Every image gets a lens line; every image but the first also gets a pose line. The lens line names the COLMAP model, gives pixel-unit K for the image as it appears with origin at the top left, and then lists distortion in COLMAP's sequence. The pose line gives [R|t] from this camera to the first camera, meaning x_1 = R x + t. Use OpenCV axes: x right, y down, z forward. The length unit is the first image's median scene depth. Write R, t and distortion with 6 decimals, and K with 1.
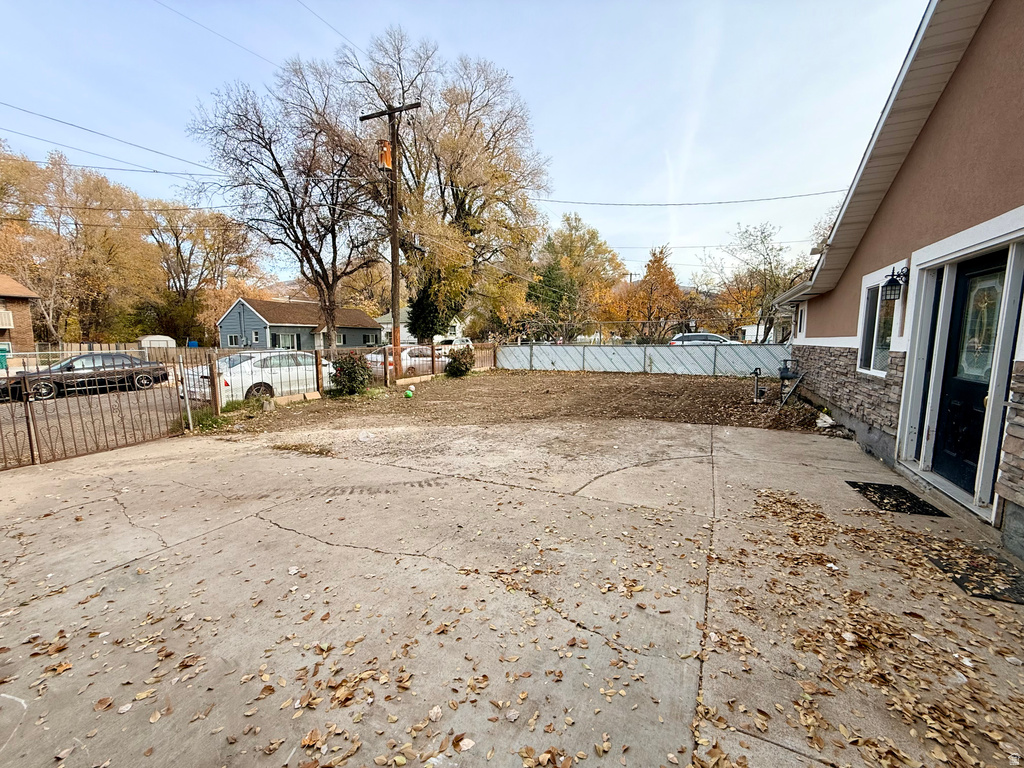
lens RADIAL K [[403.1, 0, 508.2], [0, 403.1, 385.2], [0, 0, 1]] dist [-0.002583, 0.001025]
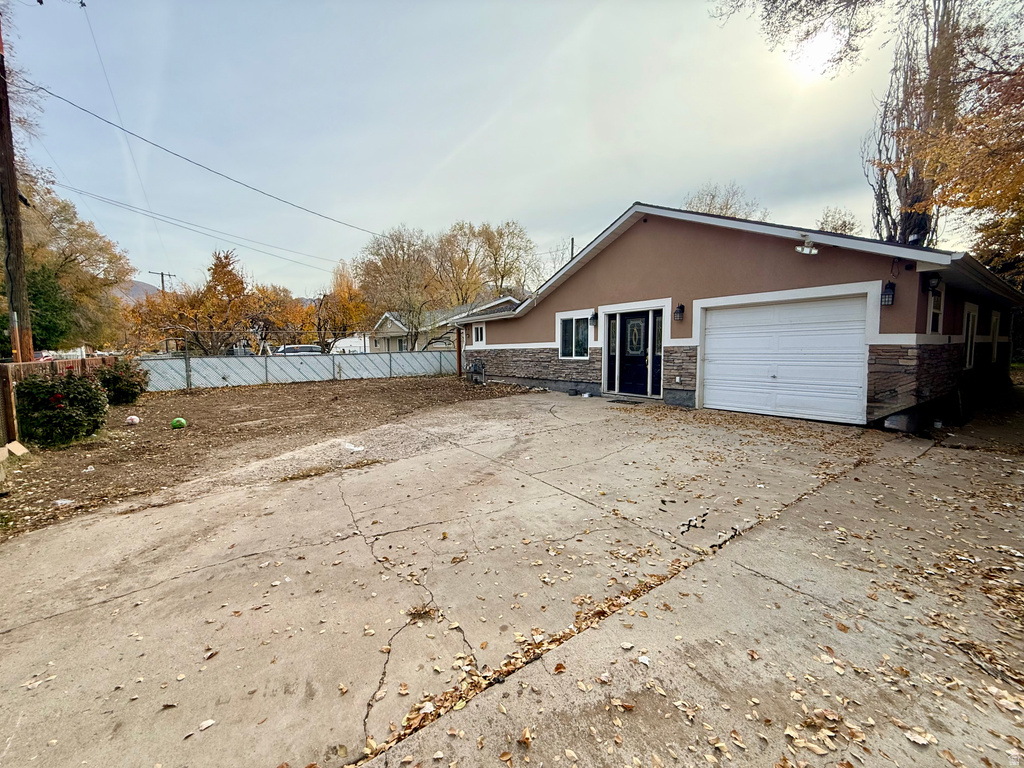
lens RADIAL K [[403.1, 0, 507.3], [0, 403.1, 378.1], [0, 0, 1]] dist [-0.002583, 0.001025]
pose [[0.467736, -0.068293, 0.881226, -1.144350], [0.114234, 0.993319, 0.016347, -0.002194], [-0.876455, 0.093020, 0.472413, 0.291533]]
